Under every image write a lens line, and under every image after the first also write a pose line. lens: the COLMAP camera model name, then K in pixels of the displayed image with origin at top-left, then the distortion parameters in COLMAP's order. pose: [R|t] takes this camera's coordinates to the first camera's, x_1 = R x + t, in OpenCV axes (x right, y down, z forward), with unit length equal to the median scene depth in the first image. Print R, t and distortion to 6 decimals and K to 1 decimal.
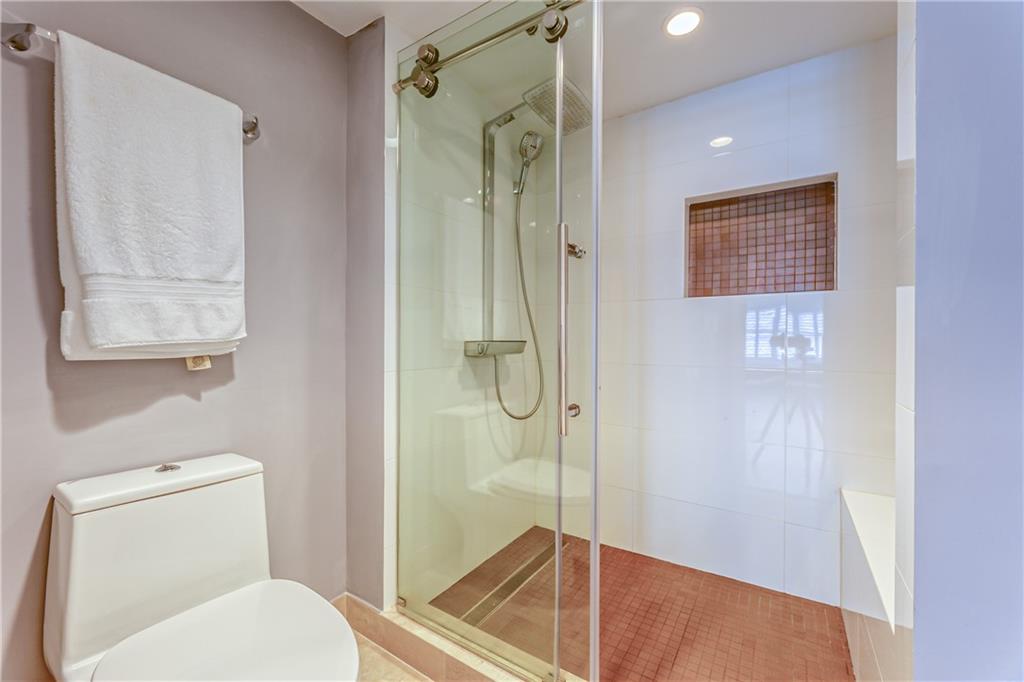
lens RADIAL K [[413.3, 0, 510.0], [0, 413.3, 343.1], [0, 0, 1]] dist [0.001329, -0.000394]
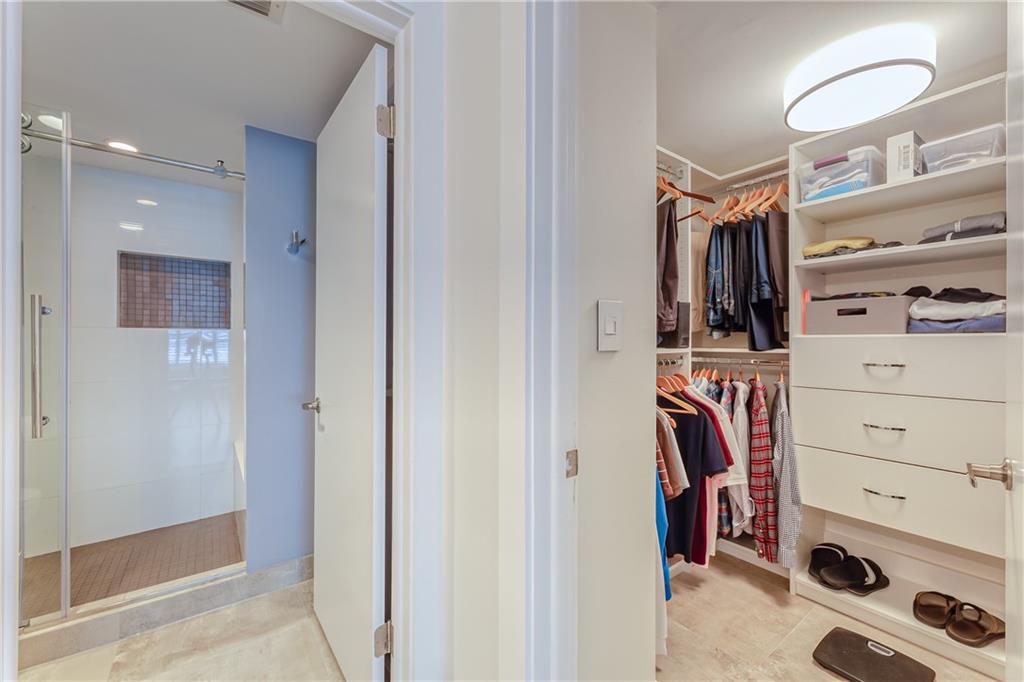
lens RADIAL K [[413.3, 0, 516.3], [0, 413.3, 340.3], [0, 0, 1]] dist [0.001329, -0.000394]
pose [[0.337705, -0.001373, 0.941251, -0.385816], [0.009354, 0.999954, -0.001897, -0.059629], [-0.941205, 0.009445, 0.337703, -0.626396]]
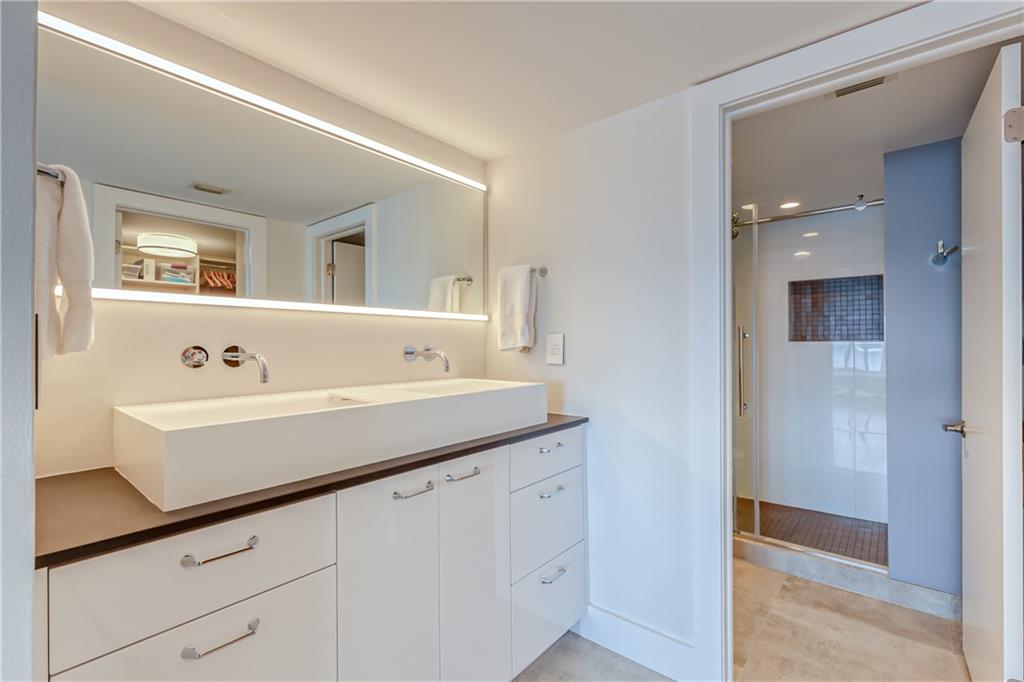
lens RADIAL K [[444.7, 0, 511.2], [0, 444.7, 343.3], [0, 0, 1]] dist [-0.000719, -0.000597]
pose [[0.992979, -0.009088, -0.117945, -0.487642], [0.007568, 0.999883, -0.013329, -0.093786], [0.118053, 0.012343, 0.992931, -0.927634]]
